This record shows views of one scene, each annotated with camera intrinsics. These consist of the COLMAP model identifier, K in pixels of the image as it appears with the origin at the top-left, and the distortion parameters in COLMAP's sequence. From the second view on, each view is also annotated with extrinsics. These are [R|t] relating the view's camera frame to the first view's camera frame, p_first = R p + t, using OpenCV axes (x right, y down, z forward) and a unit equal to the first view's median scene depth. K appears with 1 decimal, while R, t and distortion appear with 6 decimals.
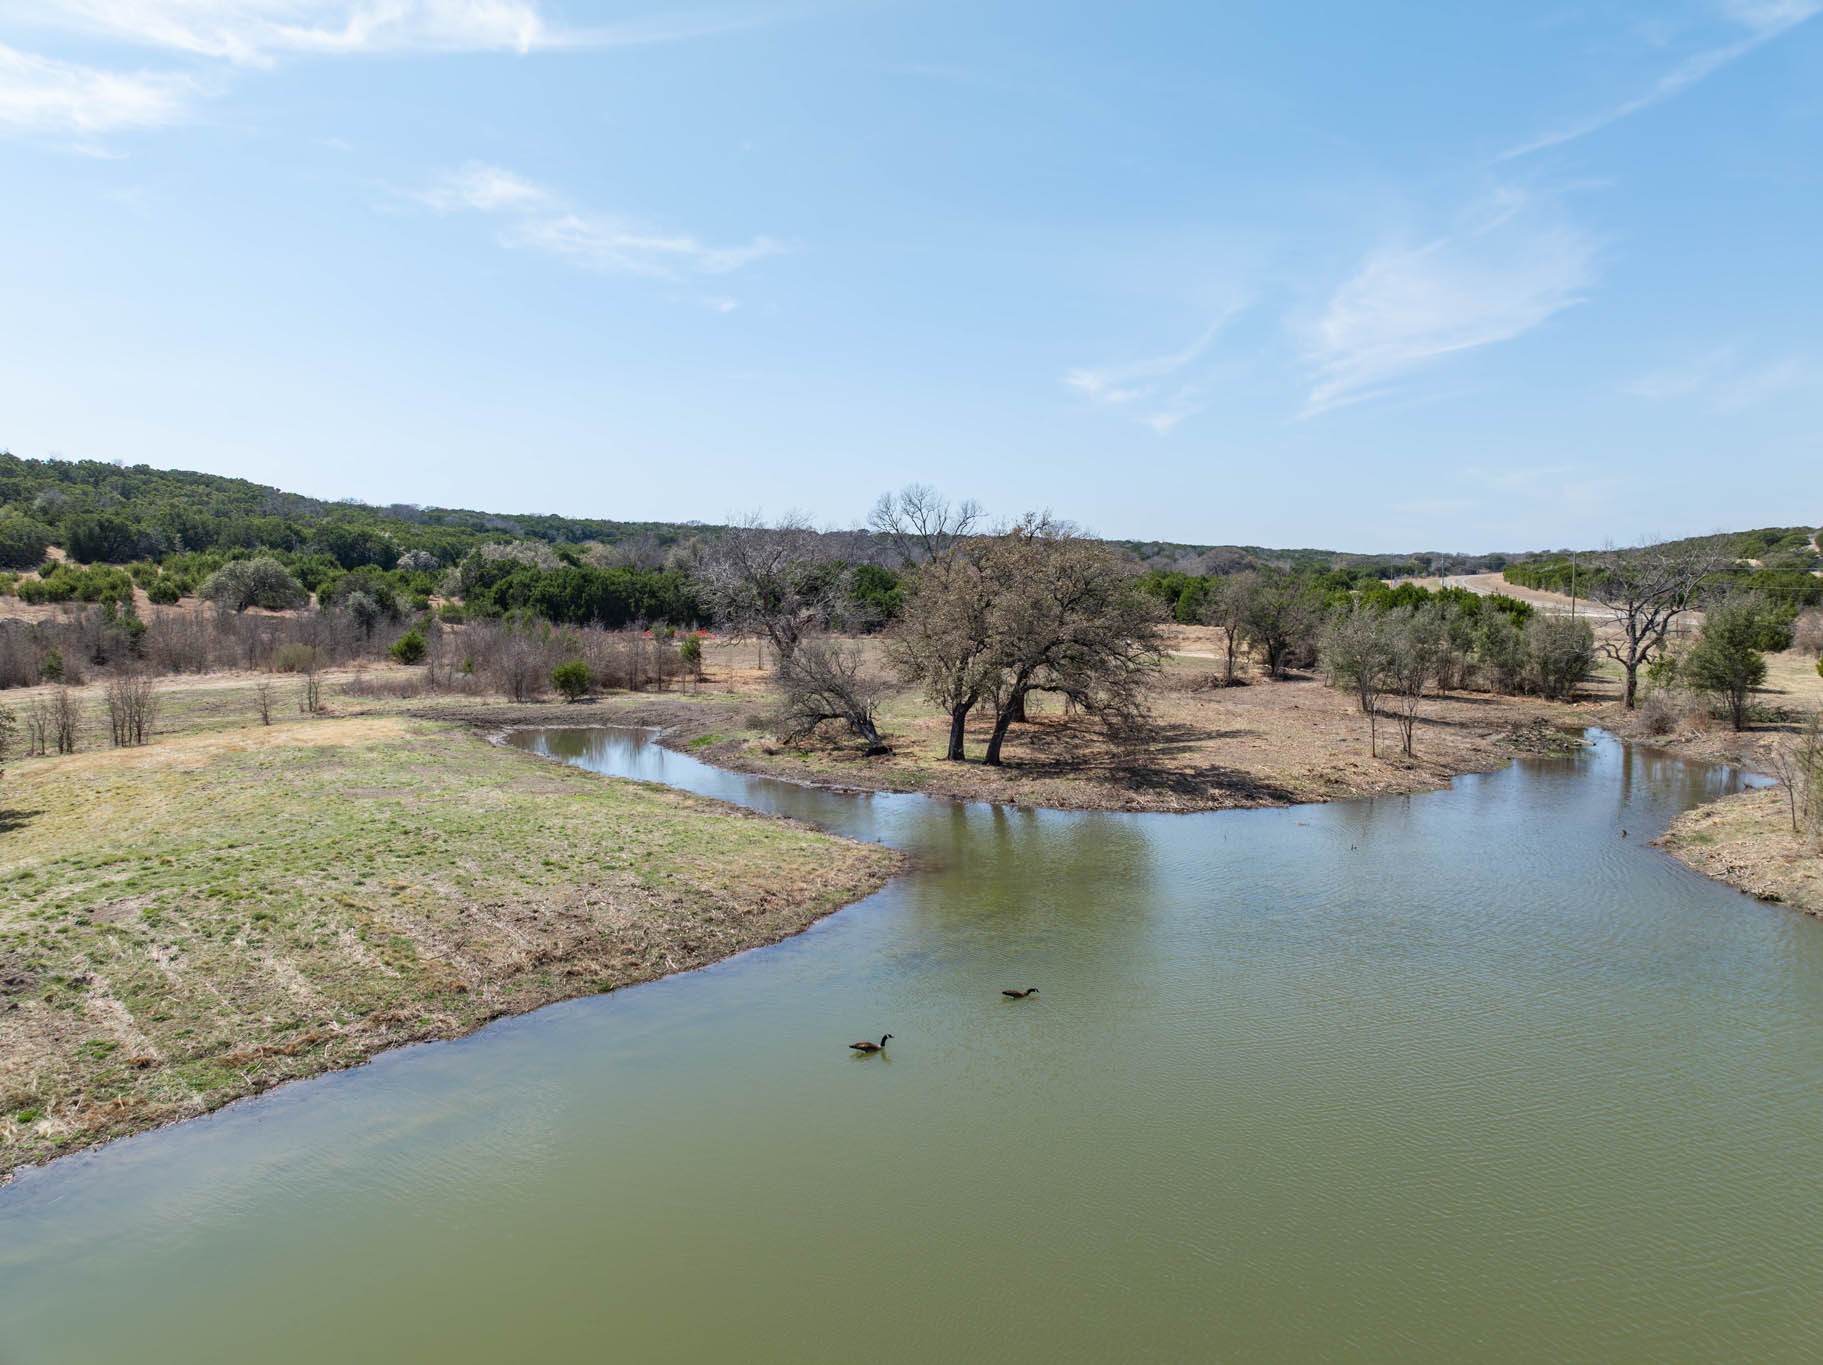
lens RADIAL K [[1279.5, 0, 912.5], [0, 1279.5, 668.7], [0, 0, 1]] dist [-0.033813, 0.021671]
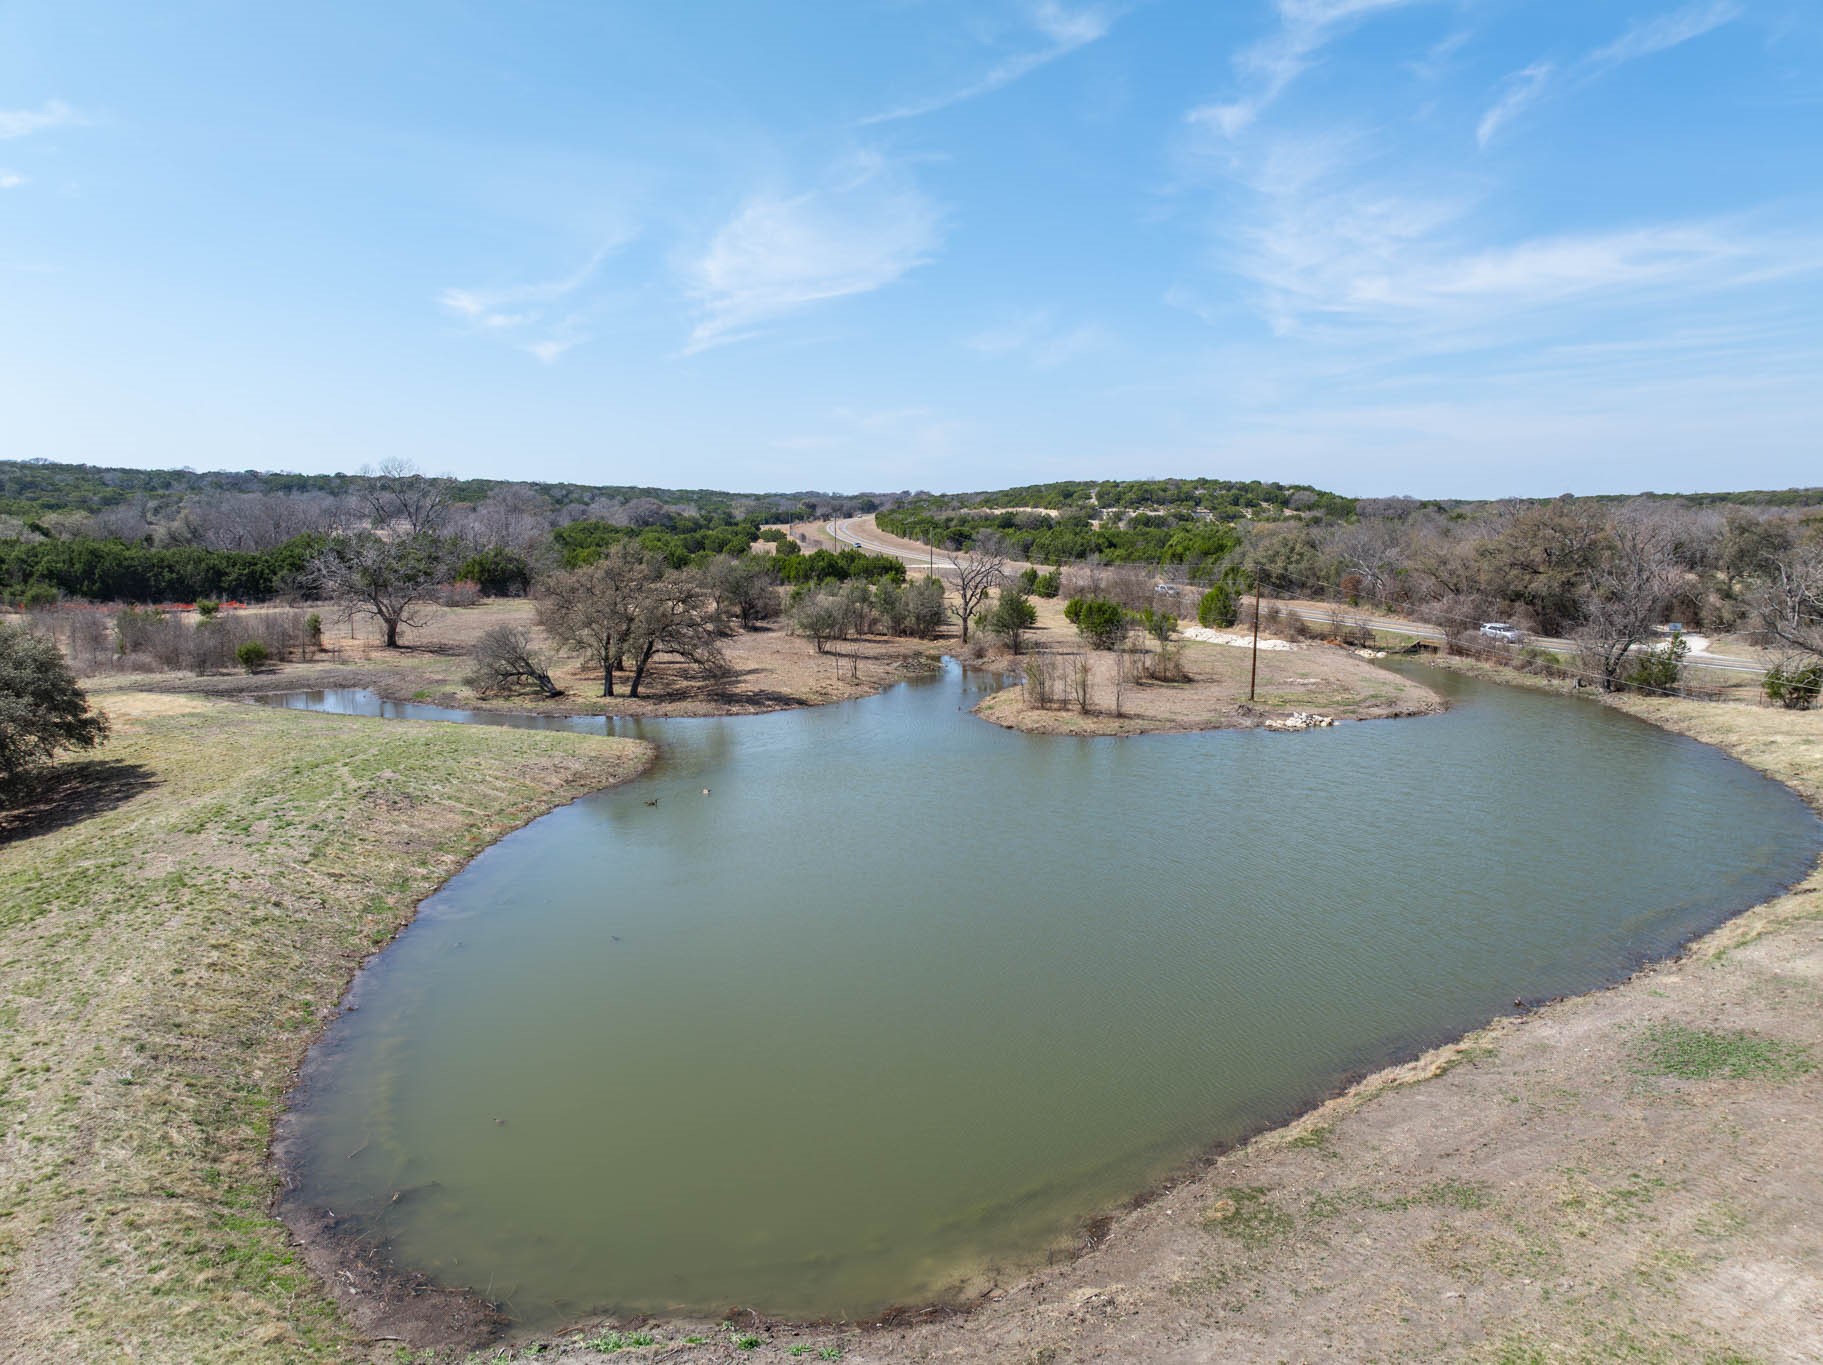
lens RADIAL K [[1280.5, 0, 911.5], [0, 1280.5, 682.5], [0, 0, 1]] dist [0.487700, 0.000811]
pose [[0.893162, -0.059109, 0.445835, -0.222768], [0.031007, 0.997060, 0.070073, -0.032240], [-0.448666, -0.048763, 0.892368, -0.419962]]
